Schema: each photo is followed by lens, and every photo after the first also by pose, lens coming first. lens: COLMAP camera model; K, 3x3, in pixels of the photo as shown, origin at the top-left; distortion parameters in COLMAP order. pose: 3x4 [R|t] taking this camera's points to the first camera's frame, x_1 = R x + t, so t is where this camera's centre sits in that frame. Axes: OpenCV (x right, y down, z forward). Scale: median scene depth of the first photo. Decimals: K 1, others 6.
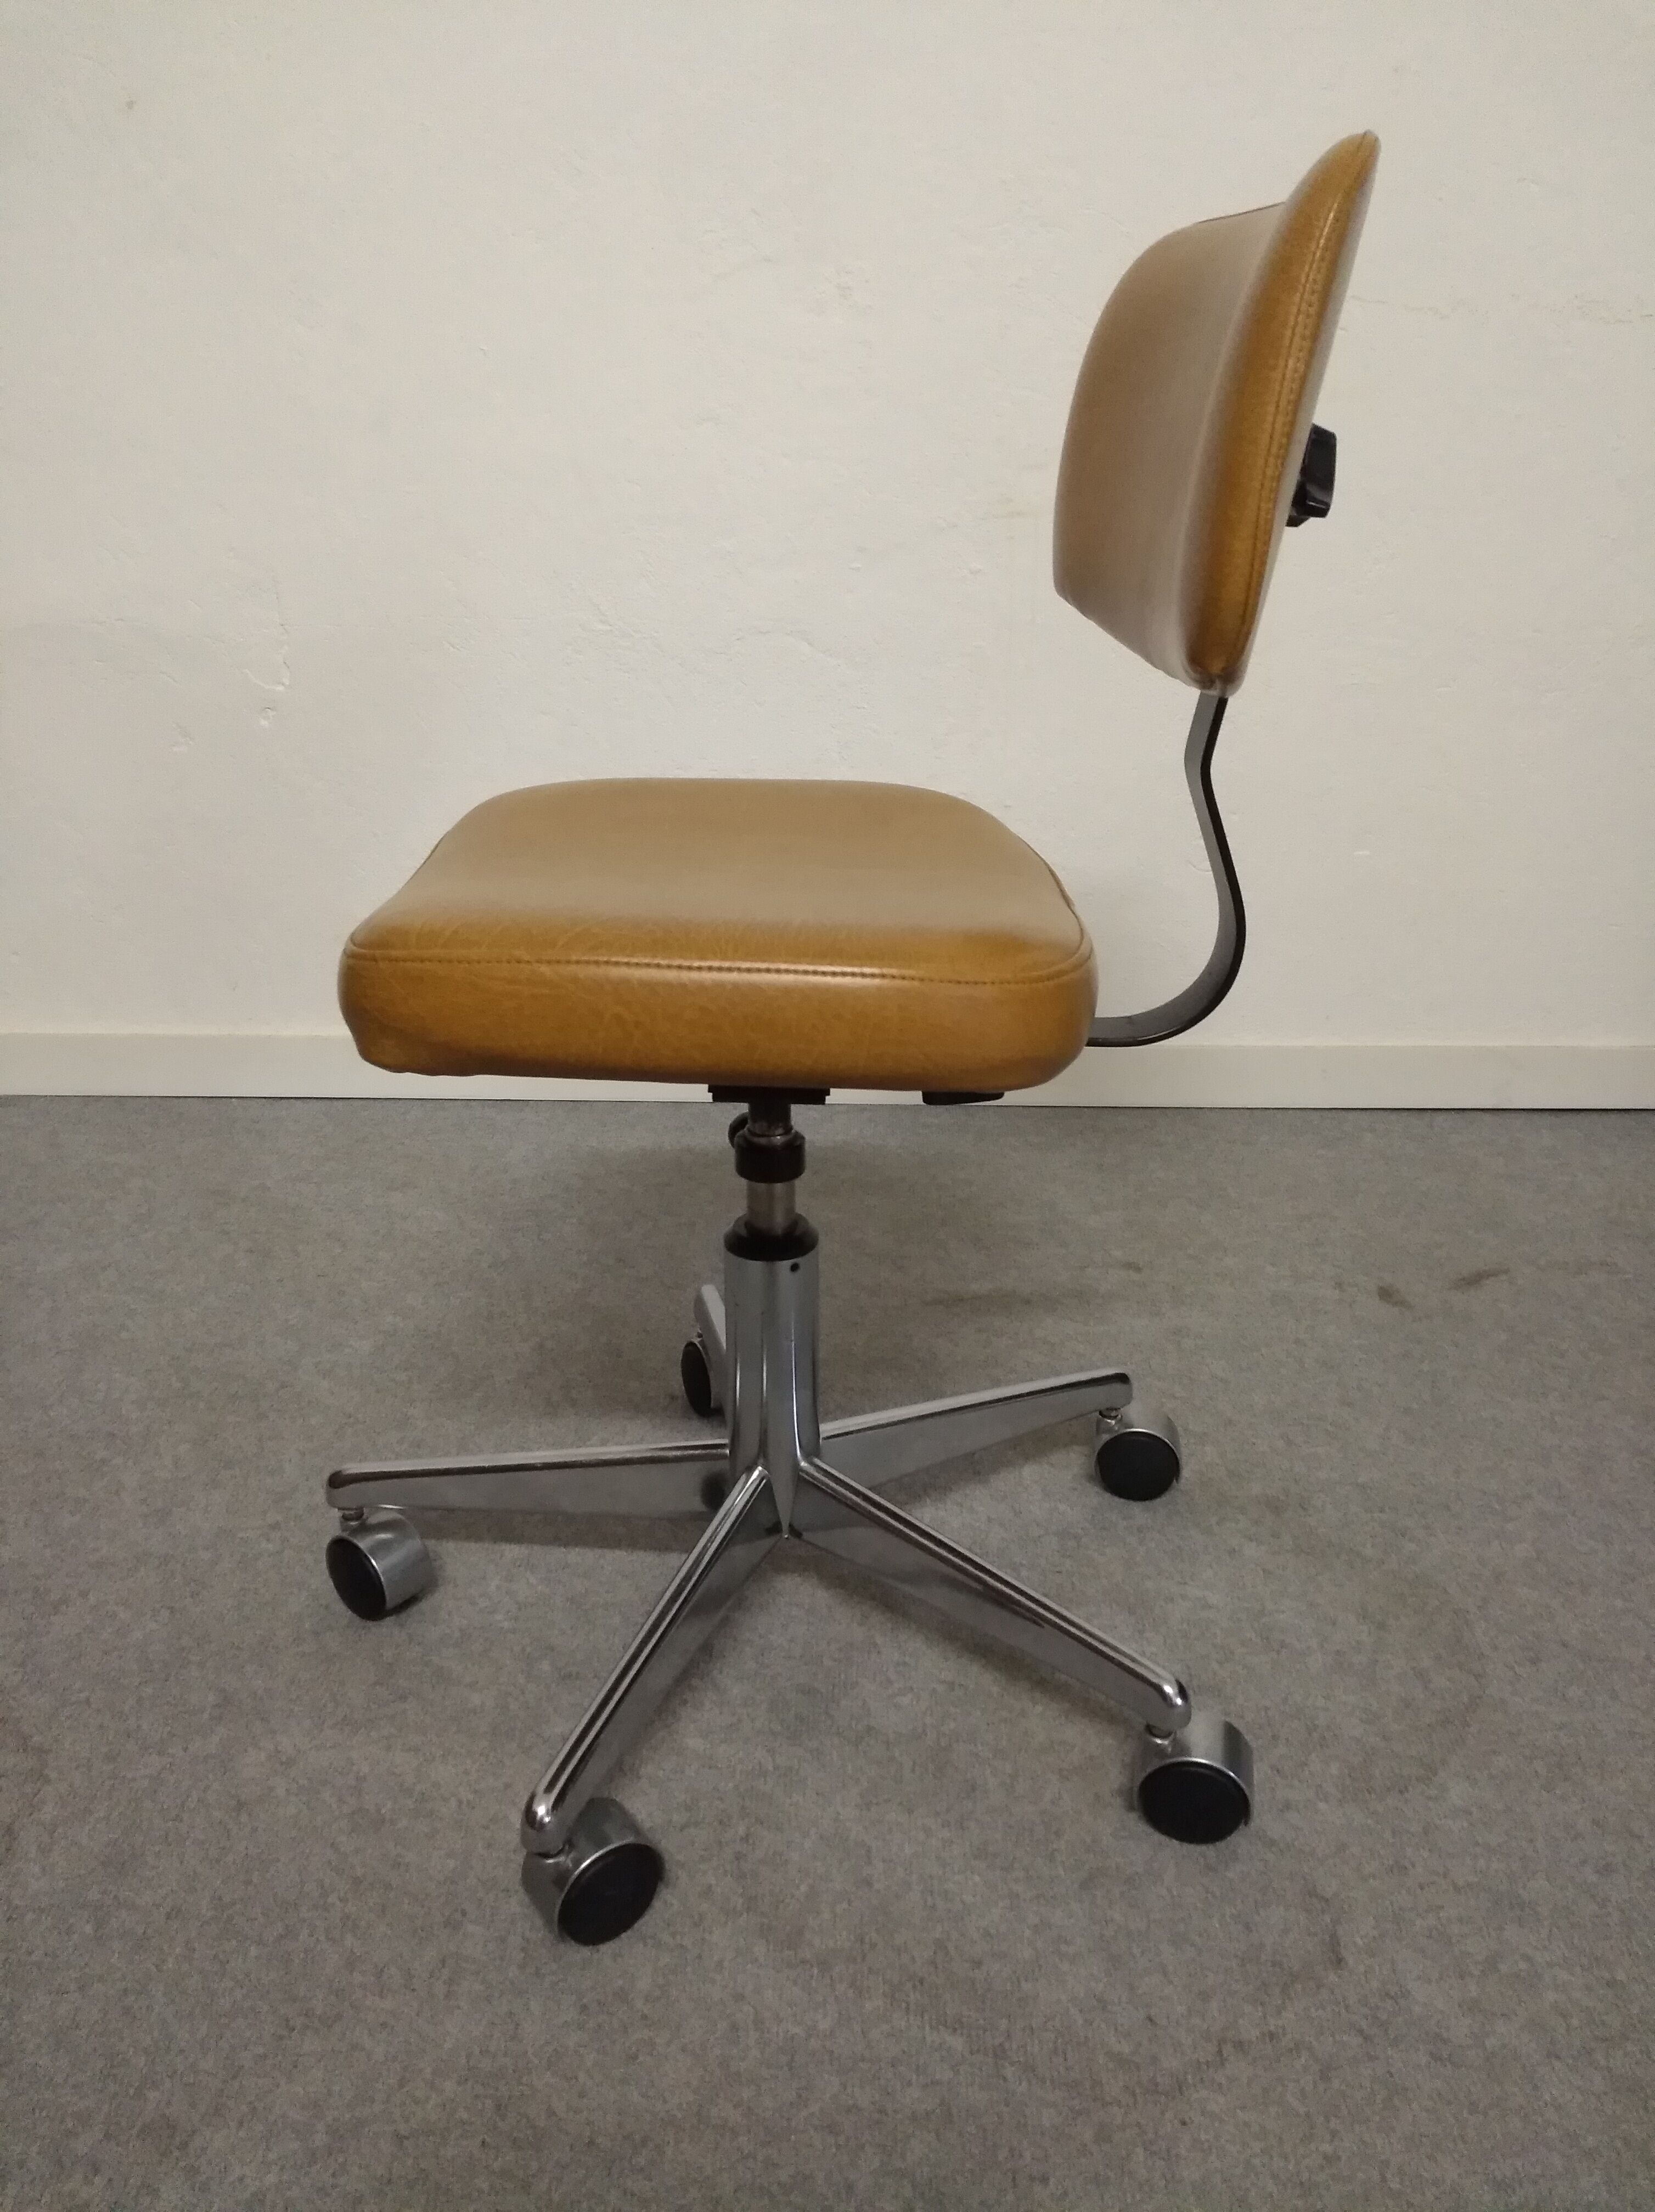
lens RADIAL K [[1756.8, 0, 830.6], [0, 1756.8, 1080.4], [0, 0, 1]] dist [-0.042620, 0.069273]
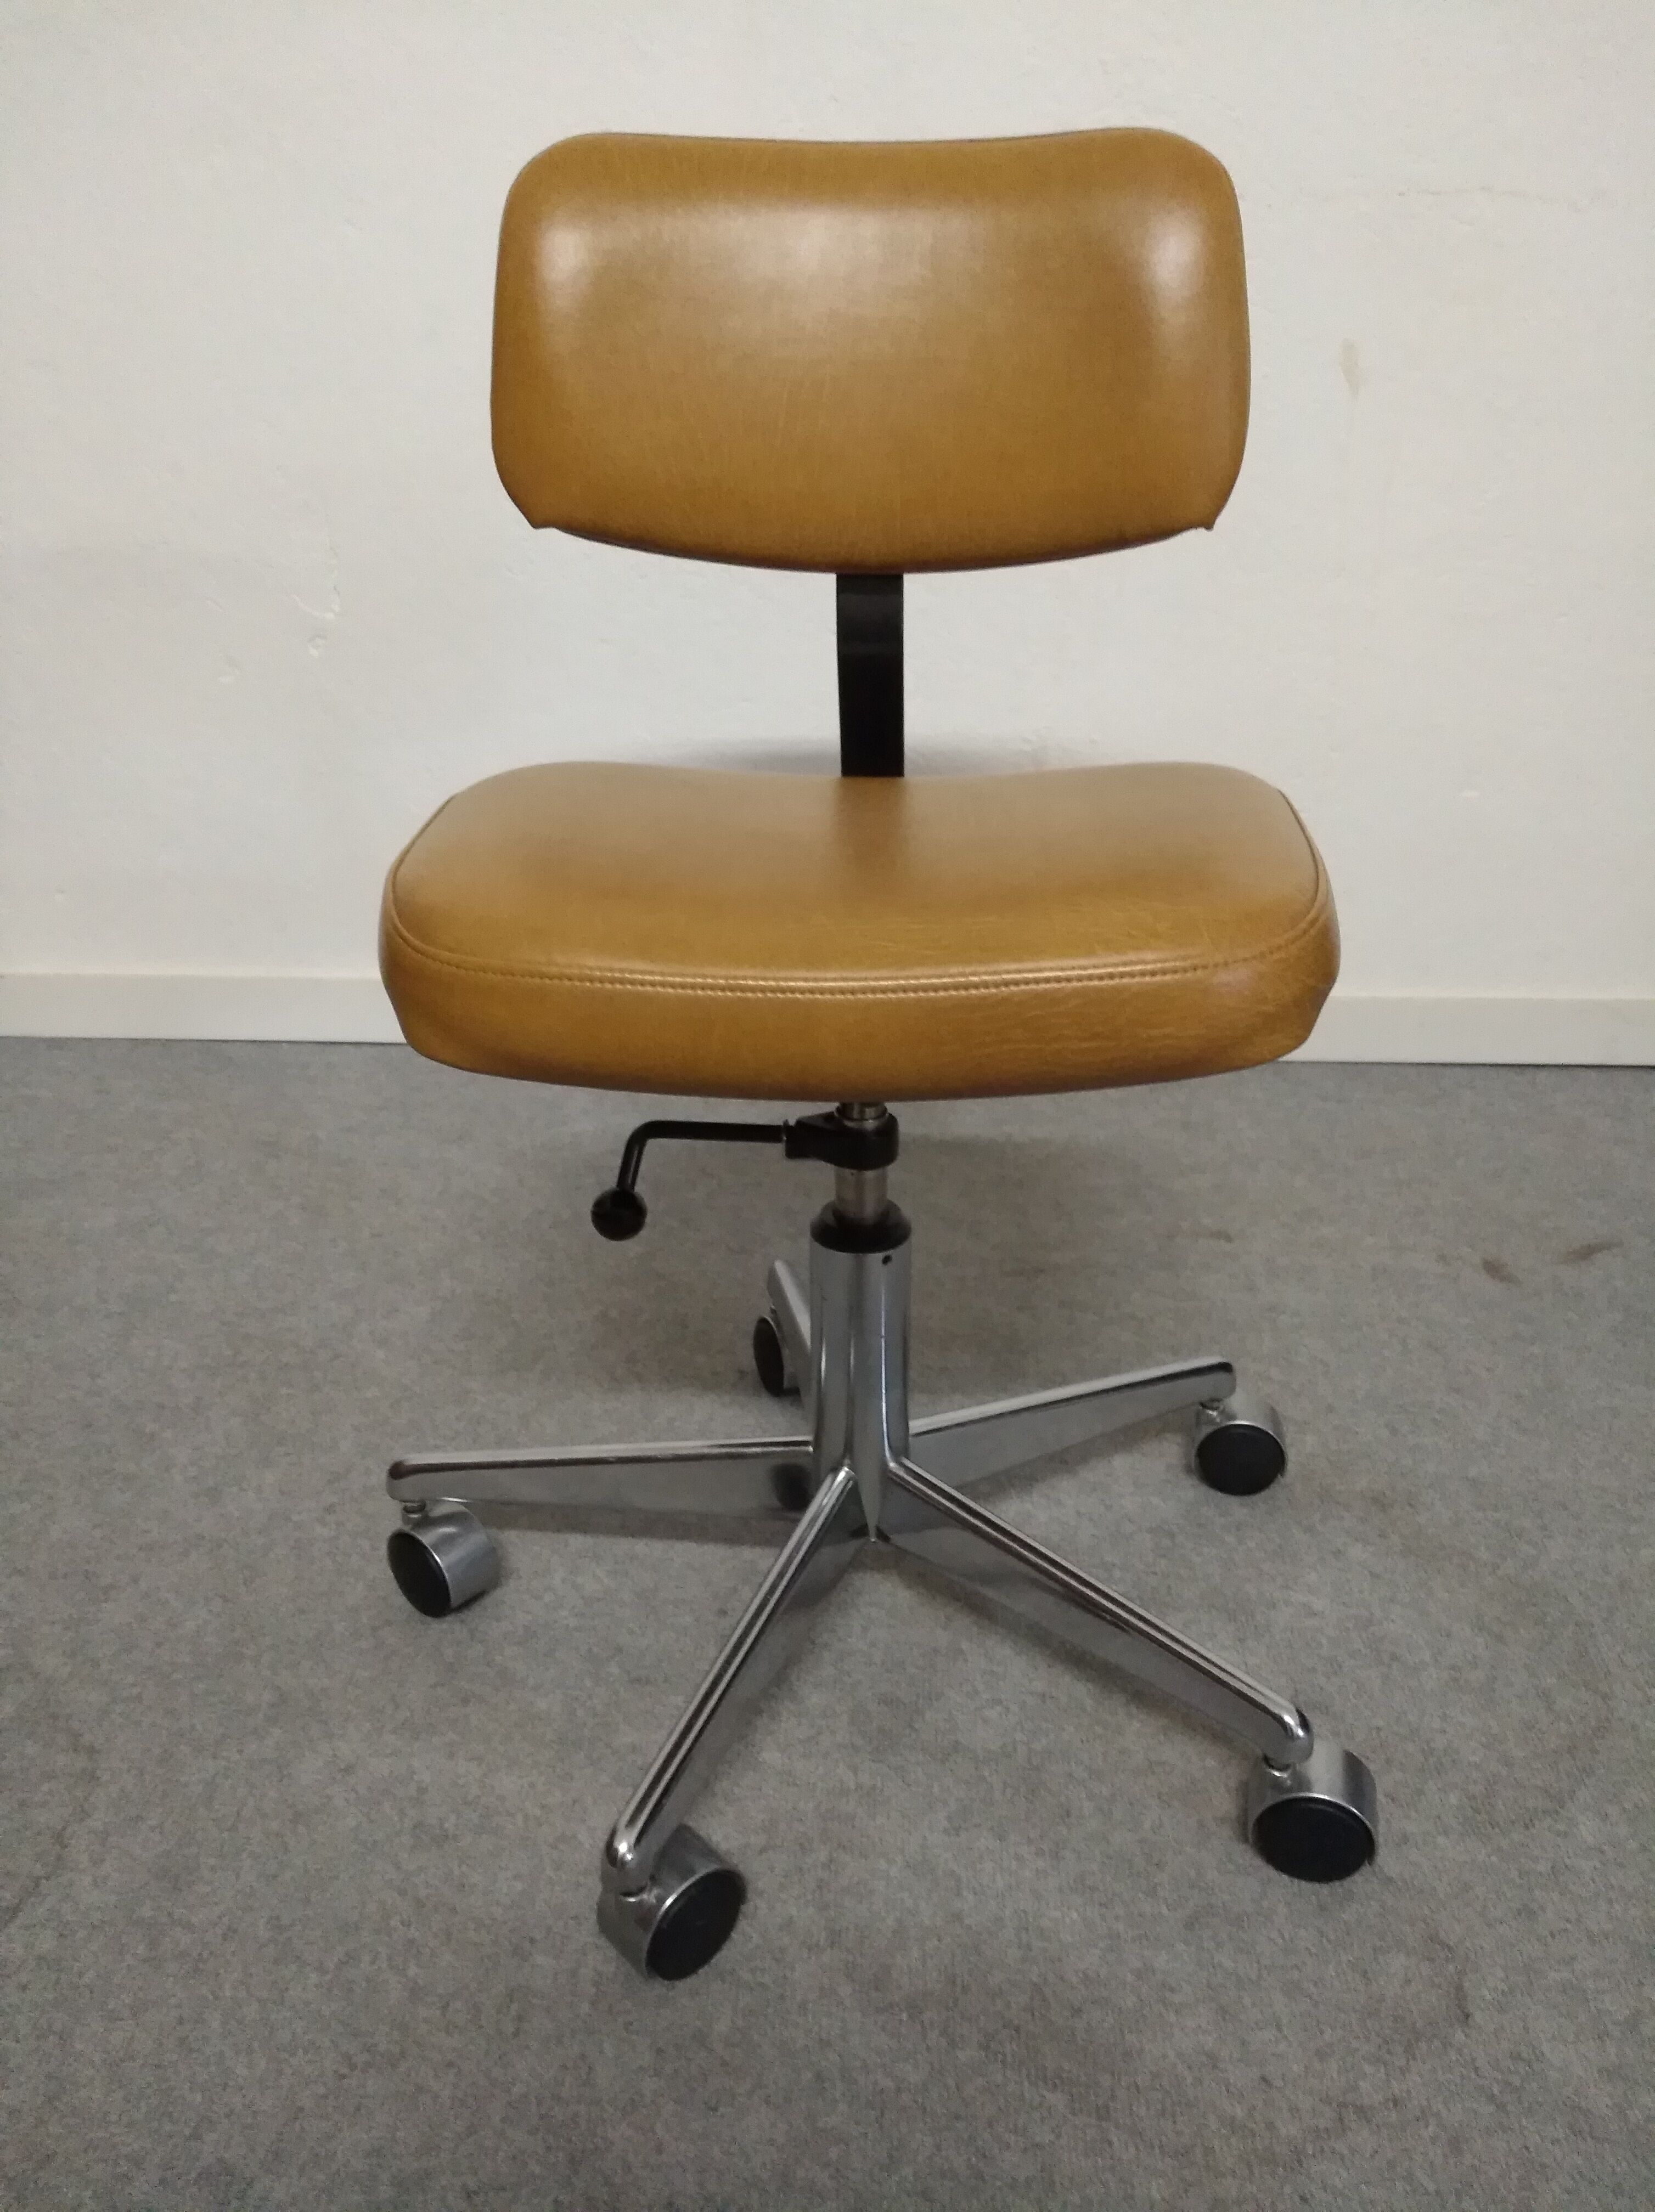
lens RADIAL K [[1756.8, 0, 826.4], [0, 1756.8, 1105.9], [0, 0, 1]] dist [-0.042620, 0.069273]
pose [[0.999535, 0.009405, -0.029008, -0.024708], [-0.007617, 0.998099, 0.061155, -0.032006], [0.029528, -0.060905, 0.997707, 0.078329]]
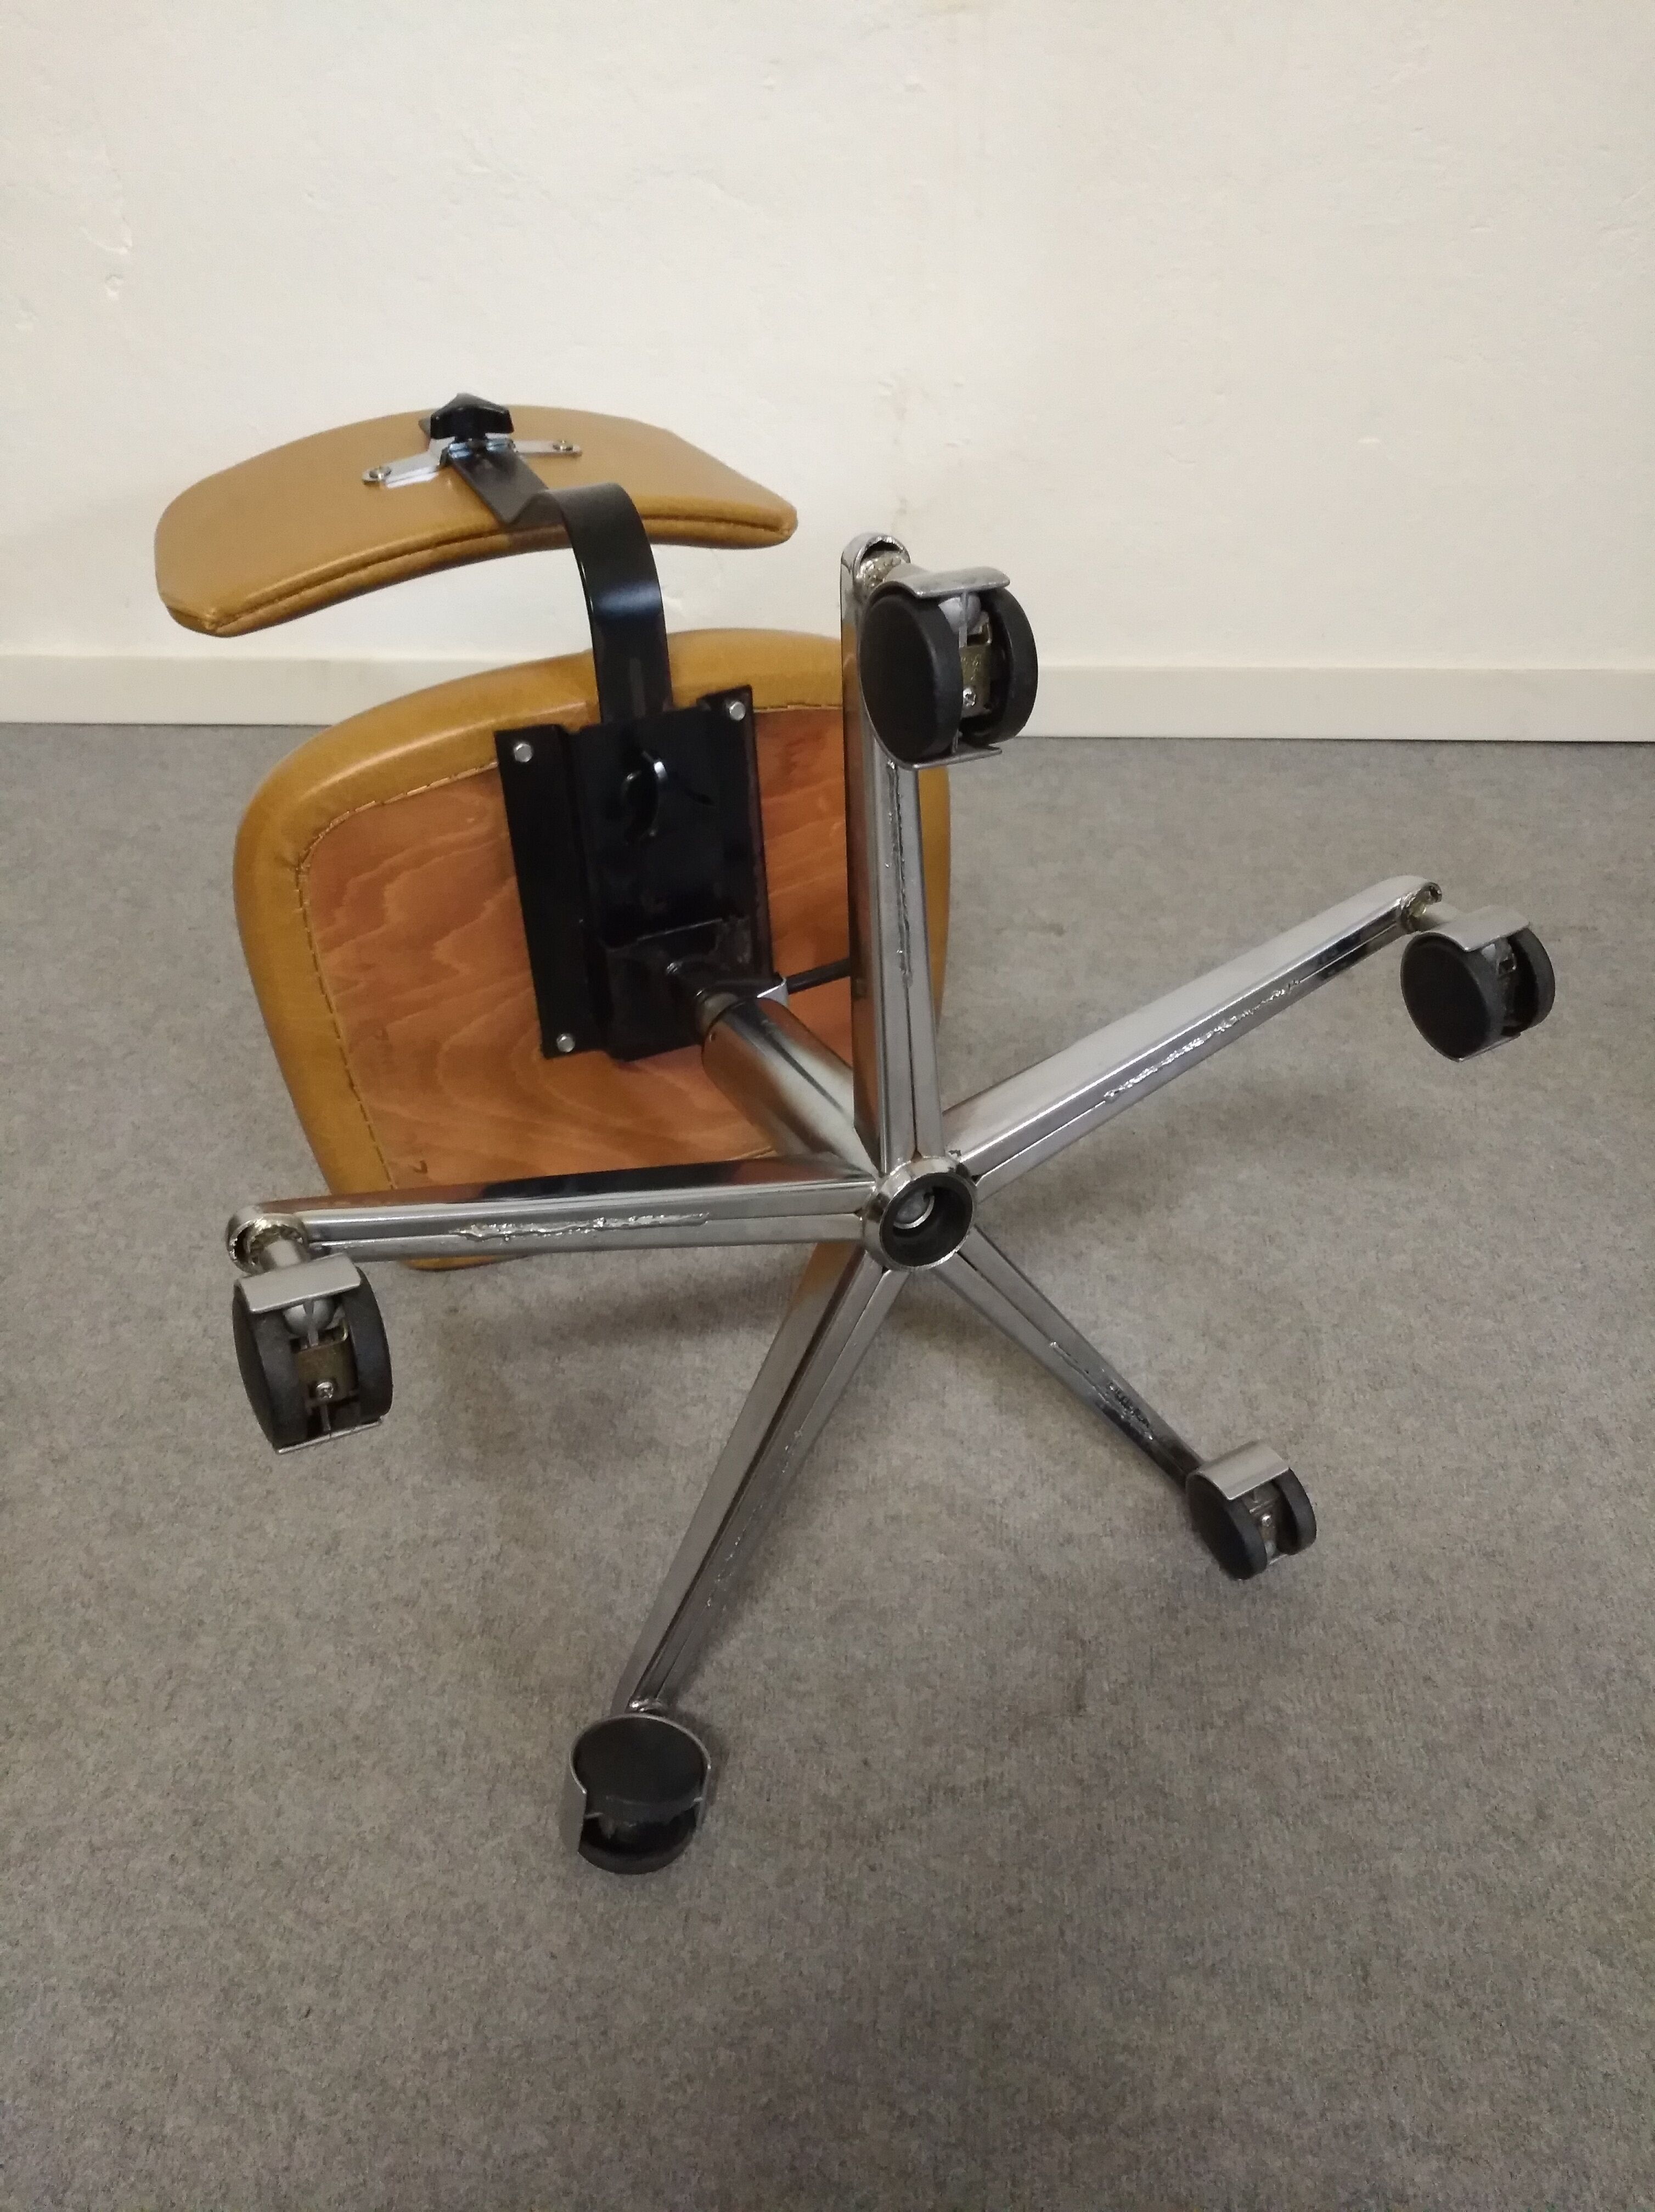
lens RADIAL K [[1756.8, 0, 836.4], [0, 1756.8, 1116.3], [0, 0, 1]] dist [-0.042620, 0.069273]
pose [[0.997676, 0.017285, -0.065910, 0.191283], [0.000060, 0.967067, 0.254524, -0.049444], [0.068138, -0.253936, 0.964818, 0.127401]]
